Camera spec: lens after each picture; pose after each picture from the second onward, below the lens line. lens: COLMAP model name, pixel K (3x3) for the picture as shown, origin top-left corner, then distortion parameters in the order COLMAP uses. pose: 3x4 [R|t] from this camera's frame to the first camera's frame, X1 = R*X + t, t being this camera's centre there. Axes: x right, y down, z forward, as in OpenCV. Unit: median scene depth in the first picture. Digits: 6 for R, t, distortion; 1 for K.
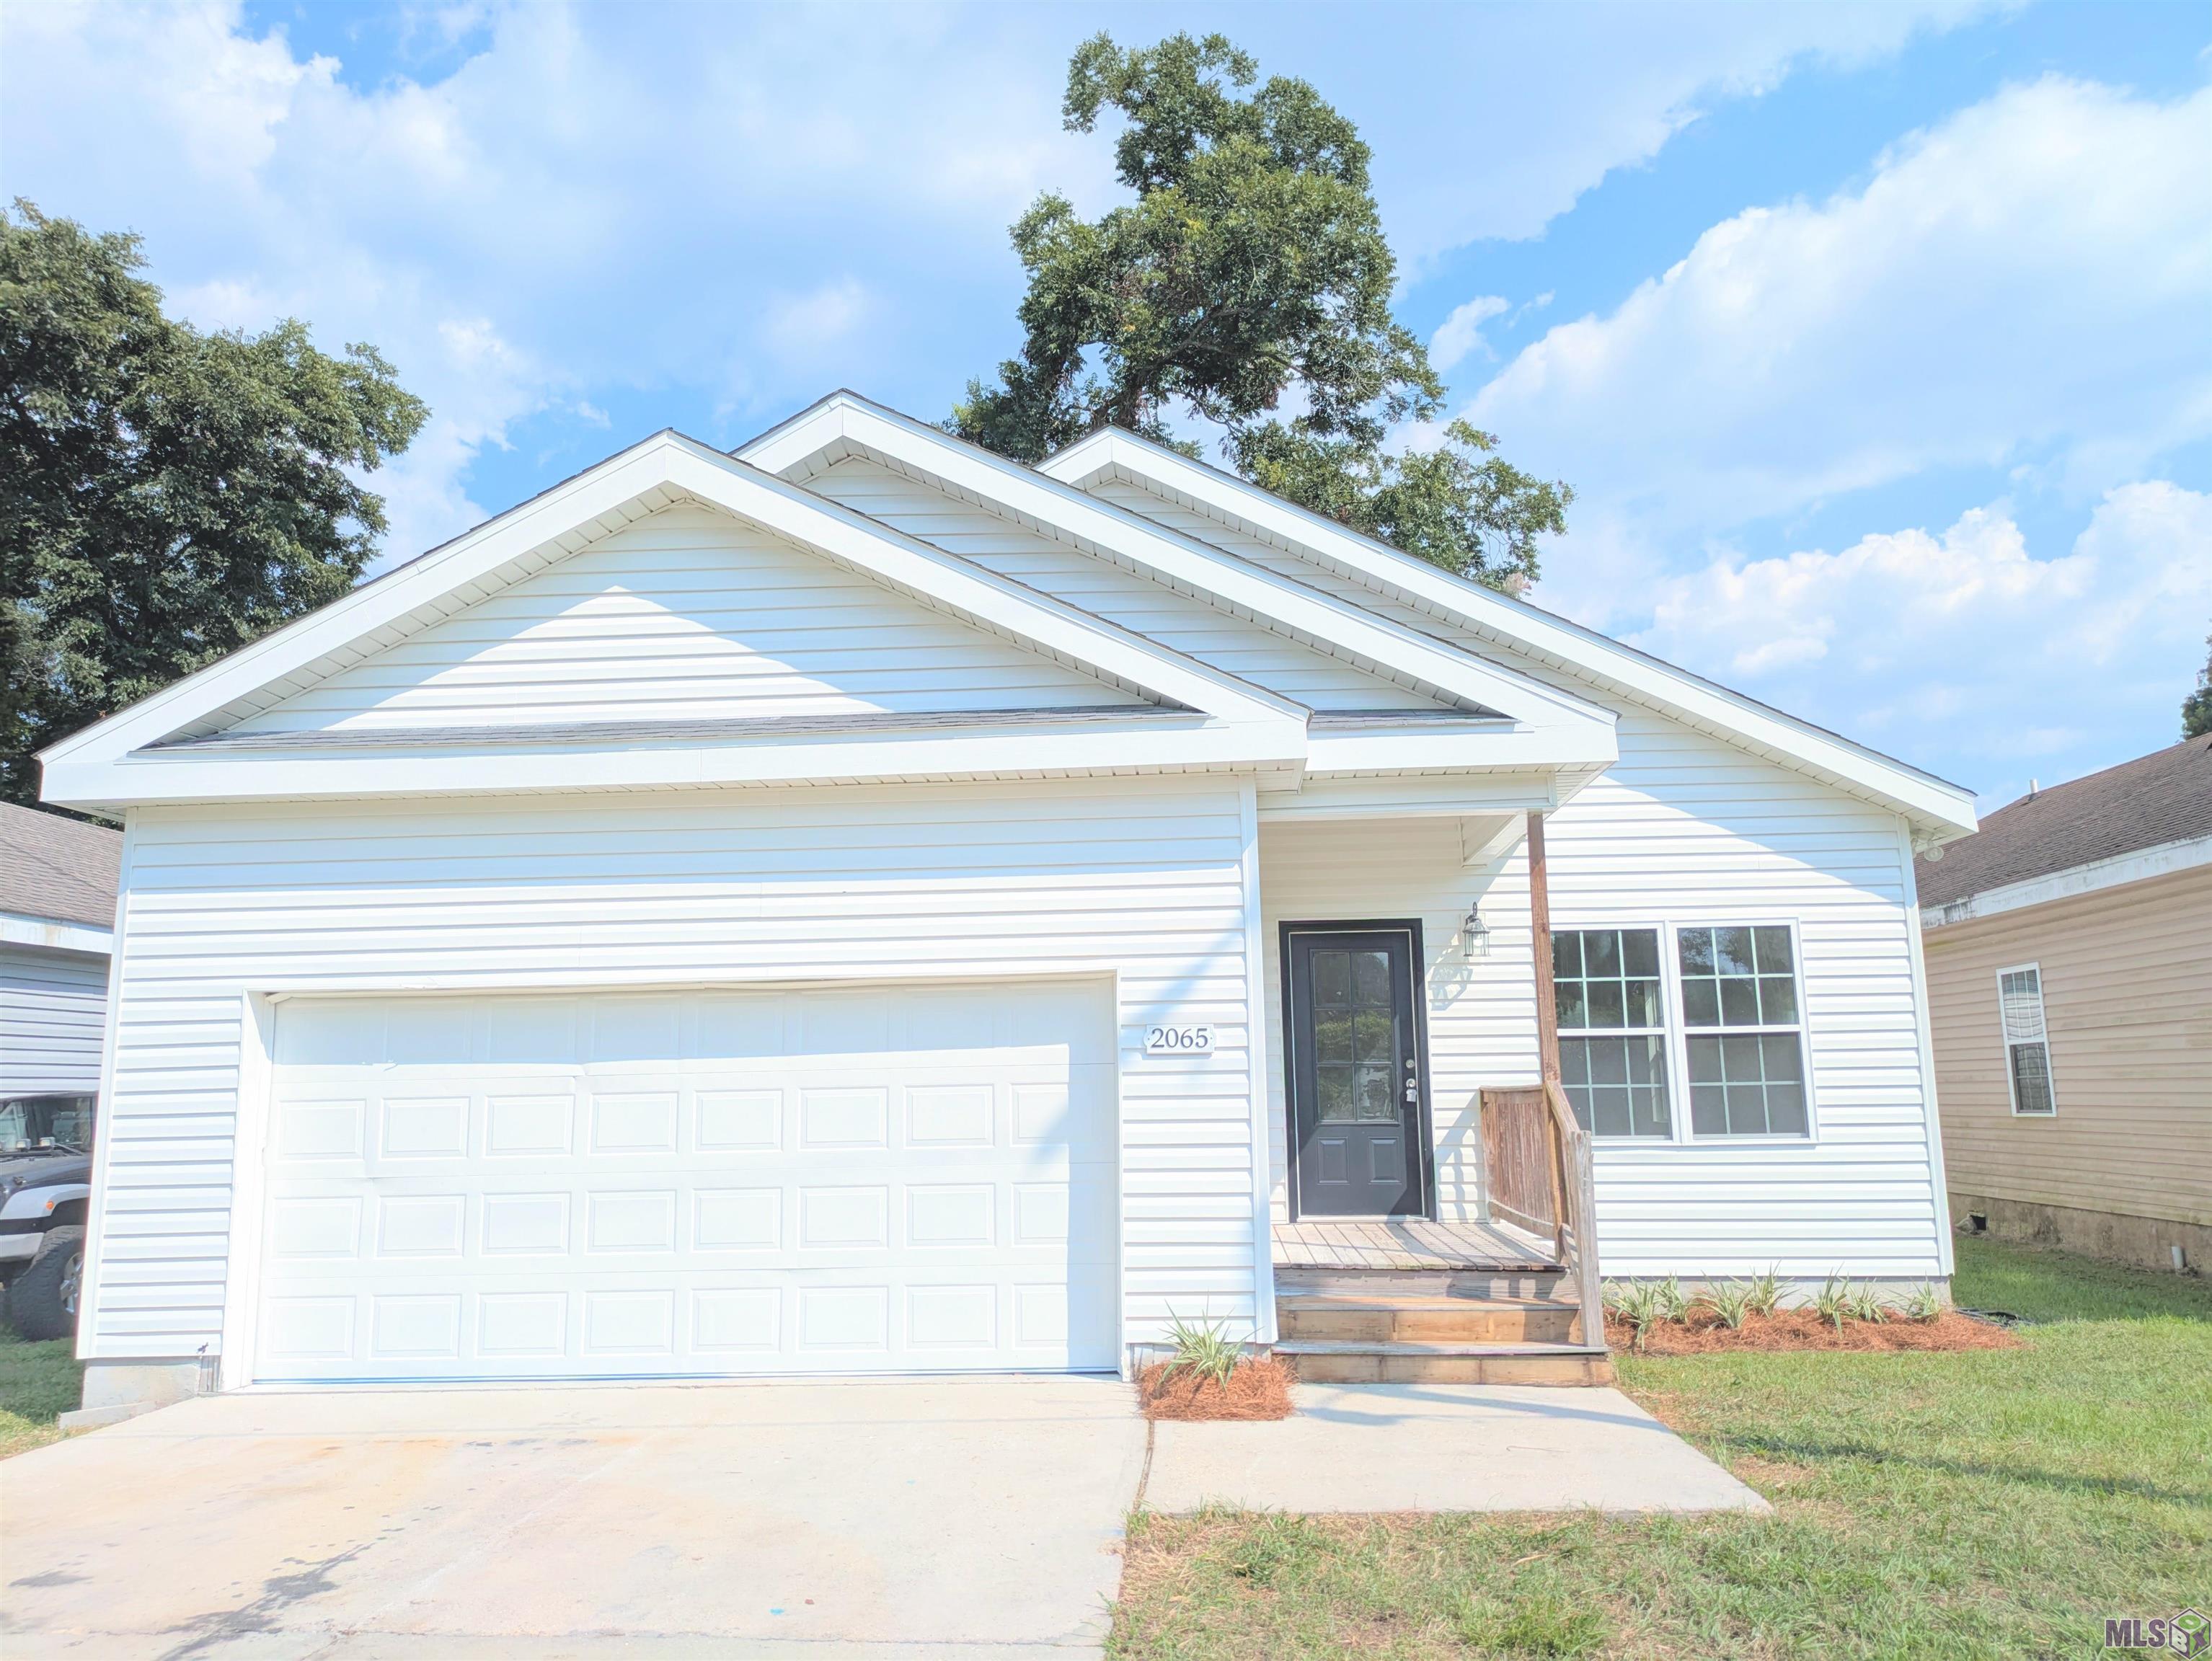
lens RADIAL K [[1615.6, 0, 1106.0], [0, 1615.6, 830.5], [0, 0, 1]] dist [0.048823, -0.030736]
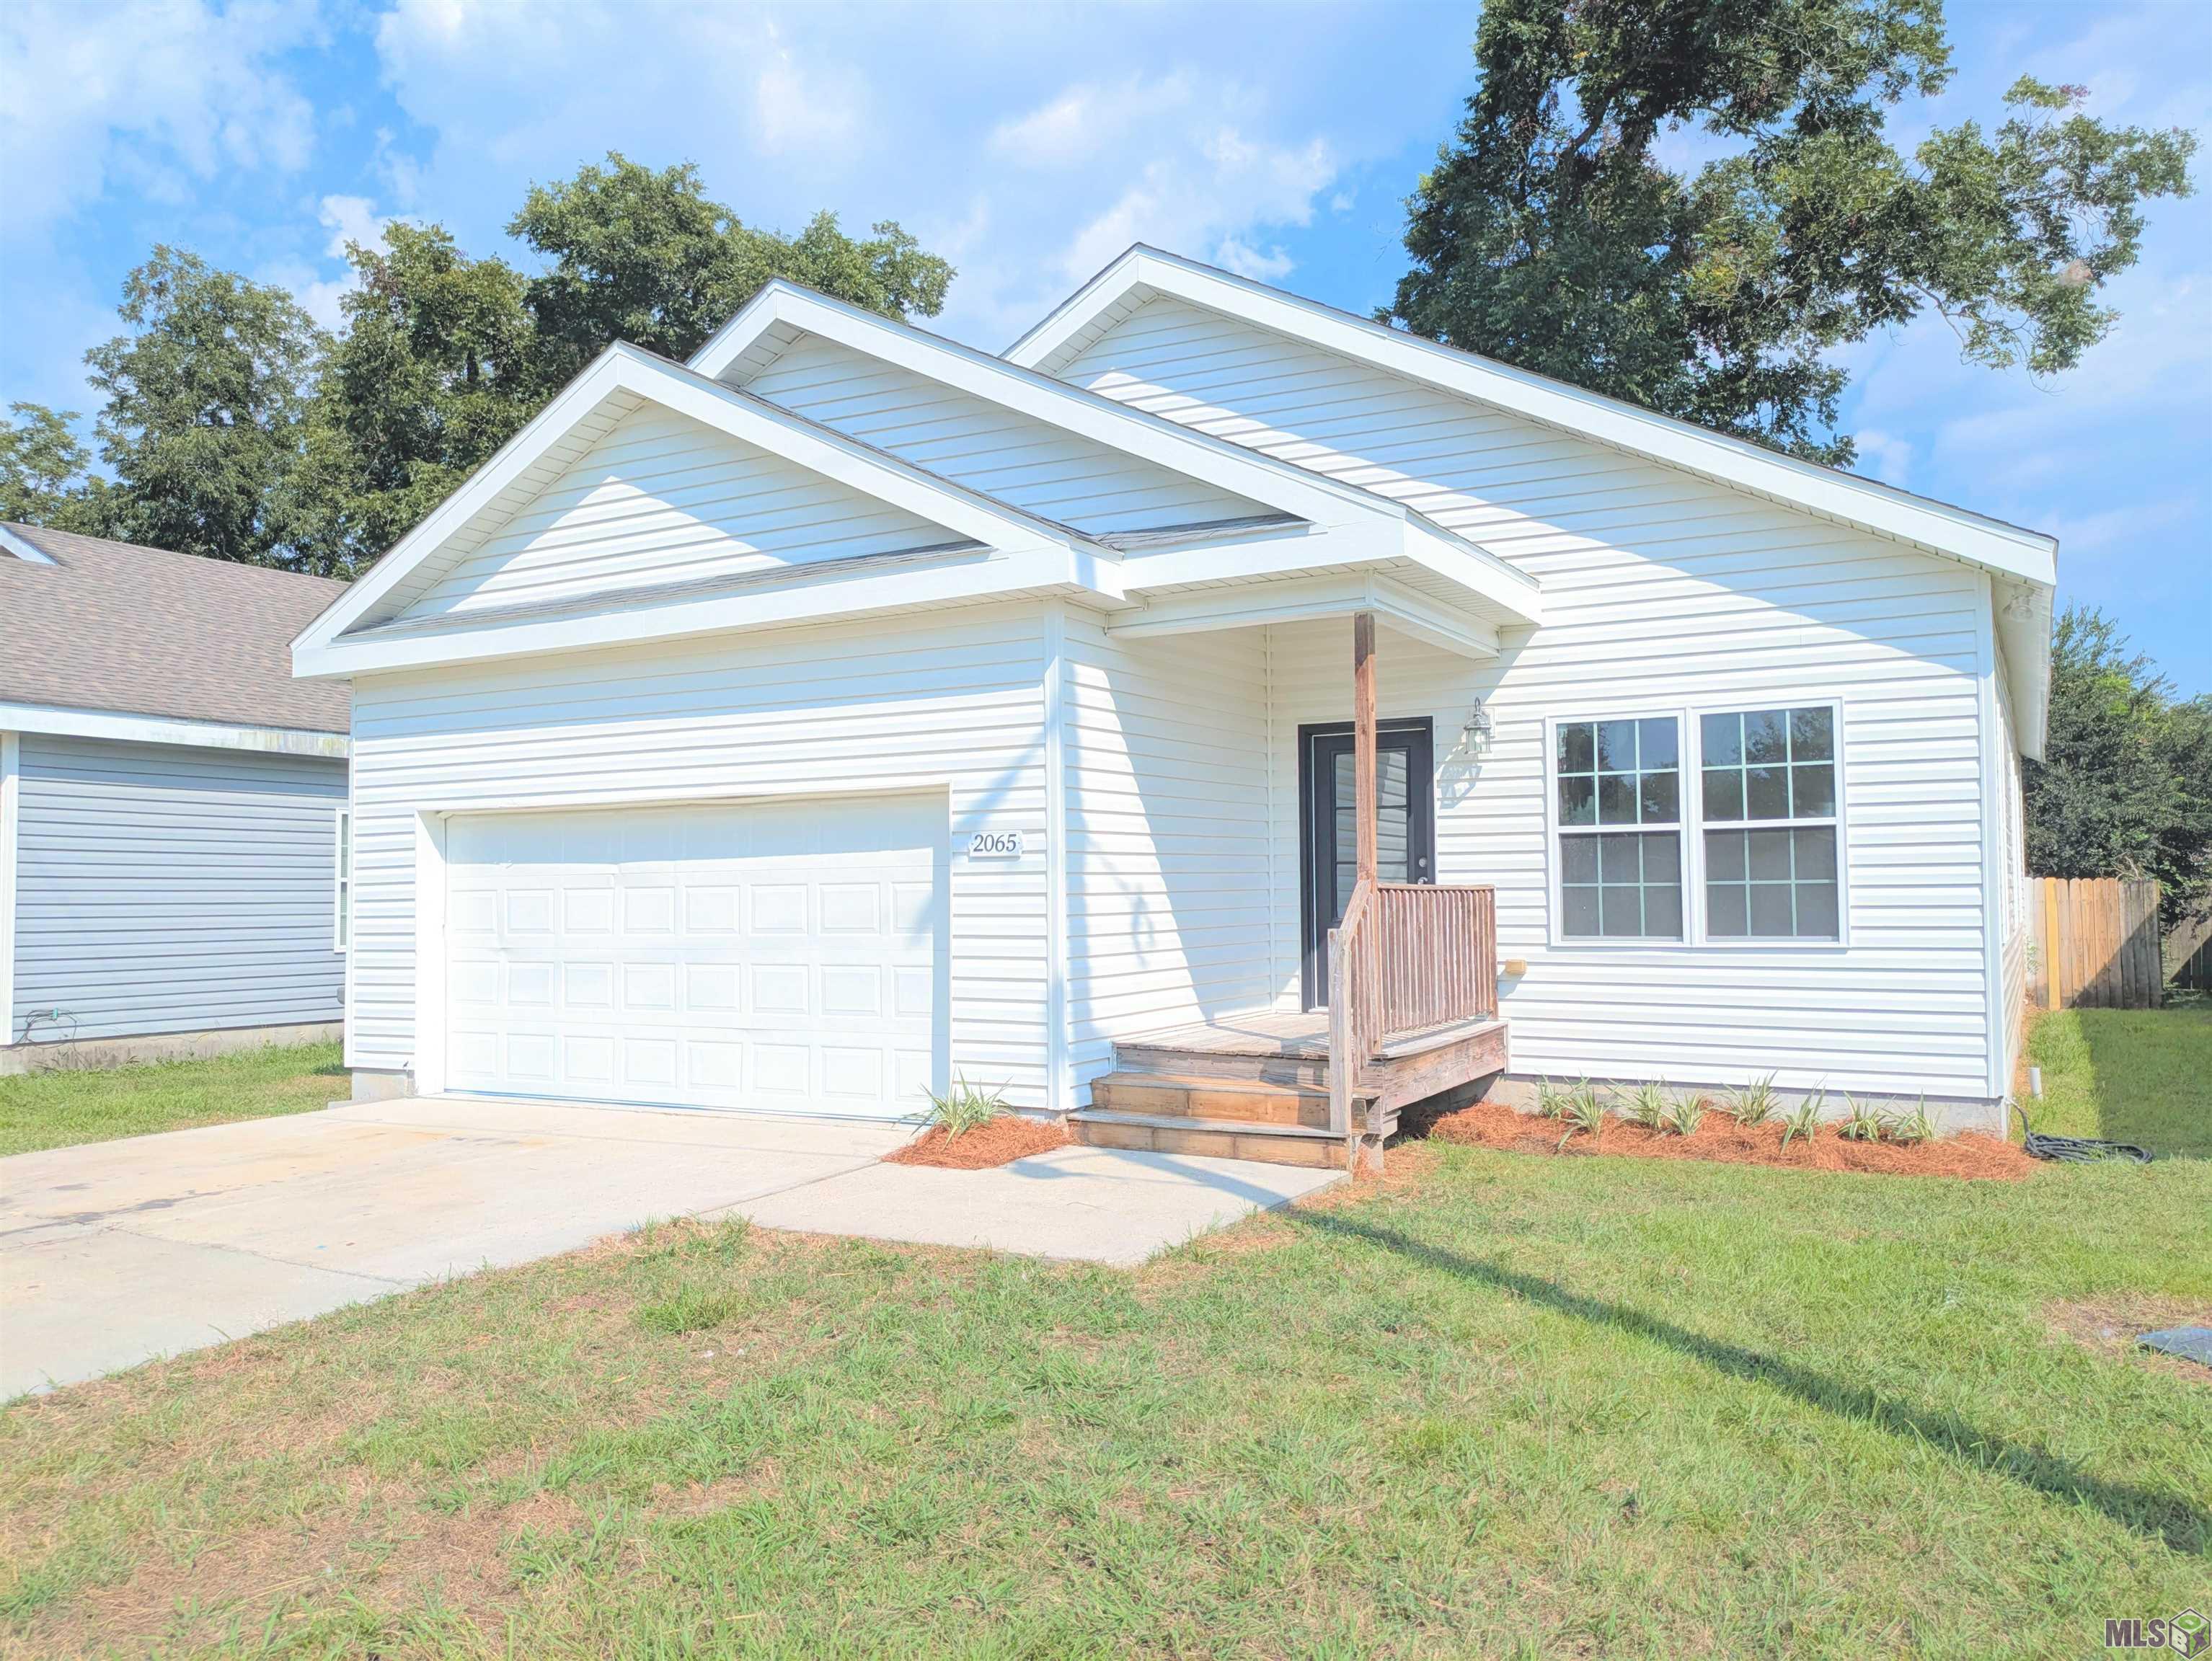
lens RADIAL K [[1623.7, 0, 1106.0], [0, 1623.7, 830.5], [0, 0, 1]] dist [0.040806, -0.000792]
pose [[0.901756, -0.009614, -0.432138, 0.457138], [0.064701, 0.991491, 0.112955, -0.001326], [0.427375, -0.129818, 0.894706, 0.022257]]
